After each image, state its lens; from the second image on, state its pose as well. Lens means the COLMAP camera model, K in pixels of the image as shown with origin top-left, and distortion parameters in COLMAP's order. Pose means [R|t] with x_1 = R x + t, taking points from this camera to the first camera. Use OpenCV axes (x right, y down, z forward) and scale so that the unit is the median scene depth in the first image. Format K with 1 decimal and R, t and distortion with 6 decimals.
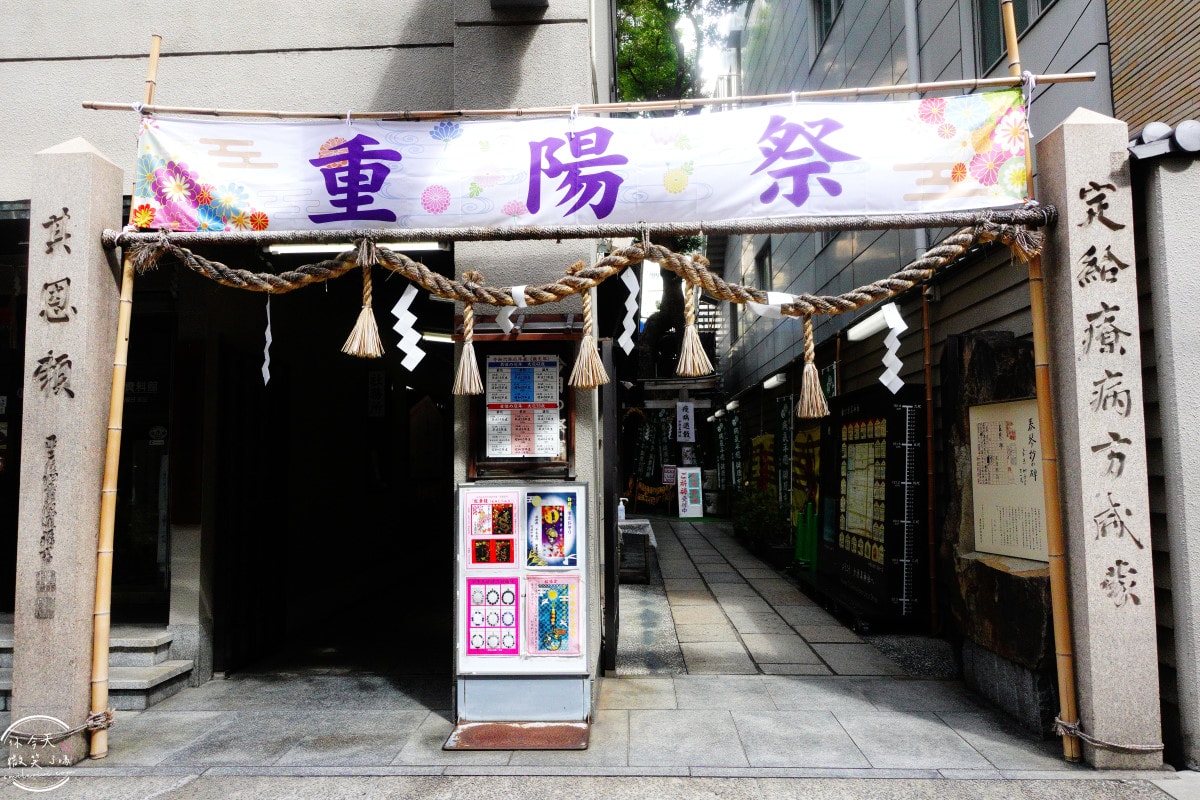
lens RADIAL K [[822.6, 0, 600.0], [0, 822.6, 400.0], [0, 0, 1]] dist [-0.003103, -0.000326]
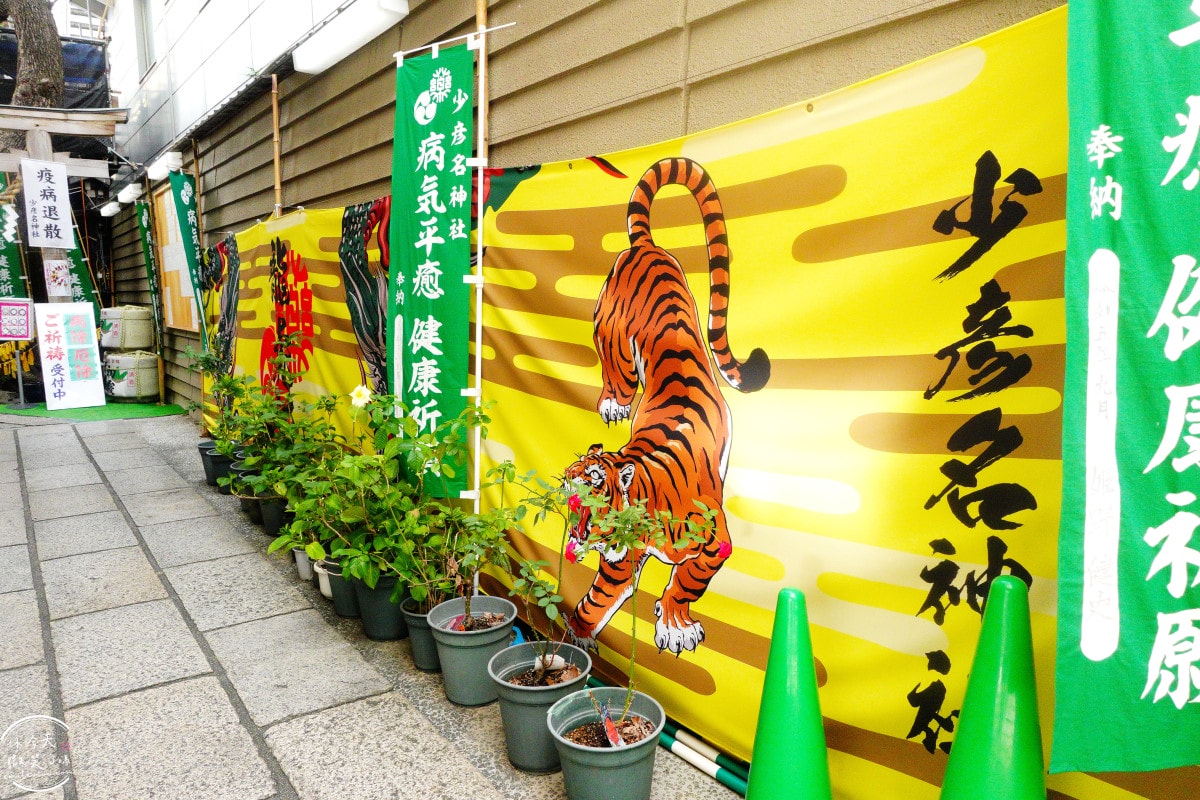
lens RADIAL K [[822.6, 0, 600.0], [0, 822.6, 400.0], [0, 0, 1]] dist [-0.003103, -0.000326]
pose [[0.785814, -0.081783, 0.613032, 0.055819], [-0.045731, 0.980821, 0.189469, 0.032901], [-0.616770, -0.176922, 0.767003, 0.434325]]
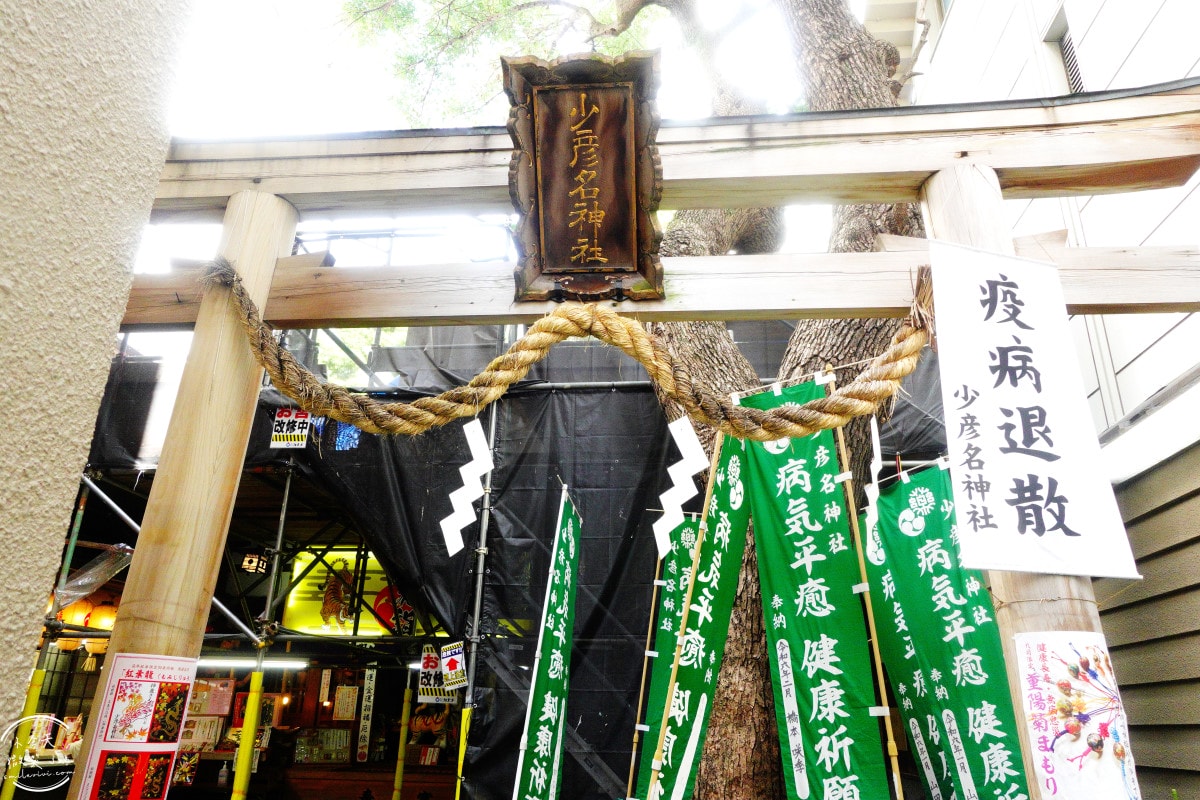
lens RADIAL K [[831.1, 0, 602.4], [0, 831.1, 397.8], [0, 0, 1]] dist [0.001510, -0.000925]
pose [[0.997498, 0.009690, -0.070031, 0.054369], [-0.029831, 0.955754, -0.292651, 0.061861], [0.064097, 0.294007, 0.953652, 0.885610]]
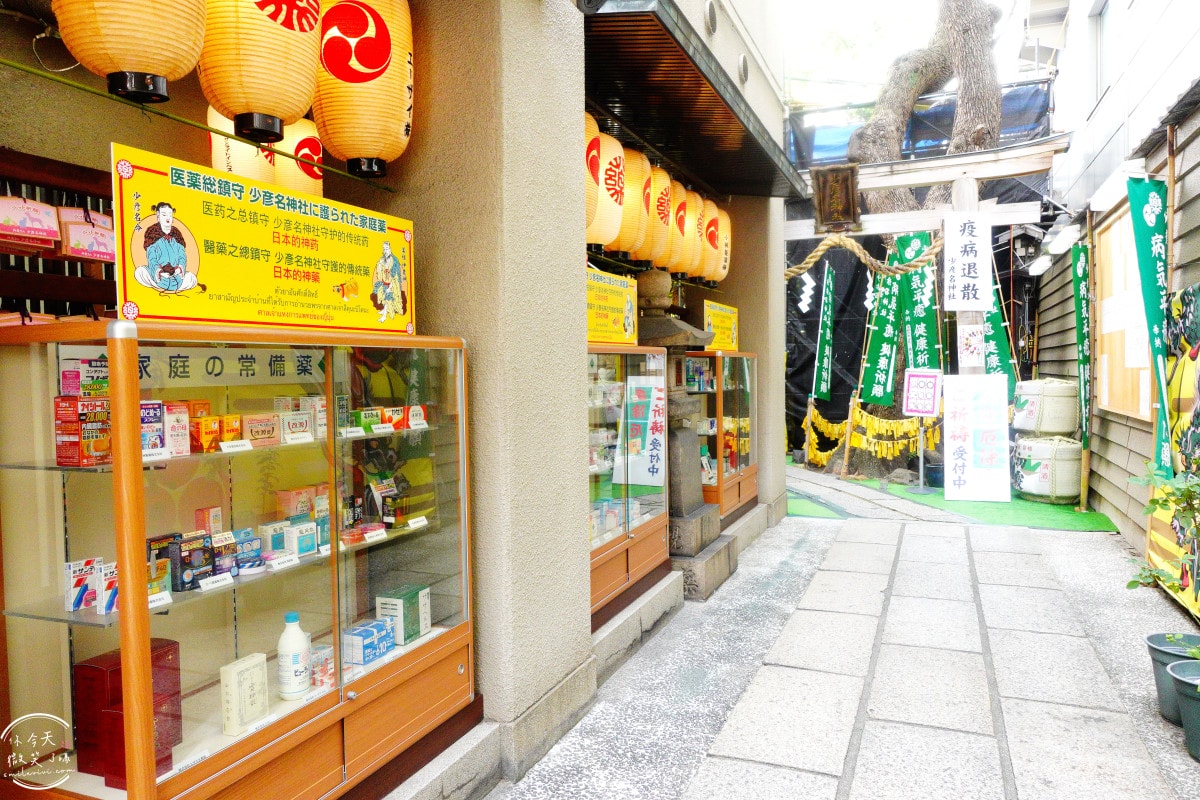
lens RADIAL K [[822.6, 0, 600.0], [0, 822.6, 400.0], [0, 0, 1]] dist [-0.003103, -0.000326]
pose [[0.937411, 0.006970, -0.348154, 0.075968], [0.034627, 0.992978, 0.113116, 0.042290], [0.346498, -0.118091, 0.930588, 0.558728]]
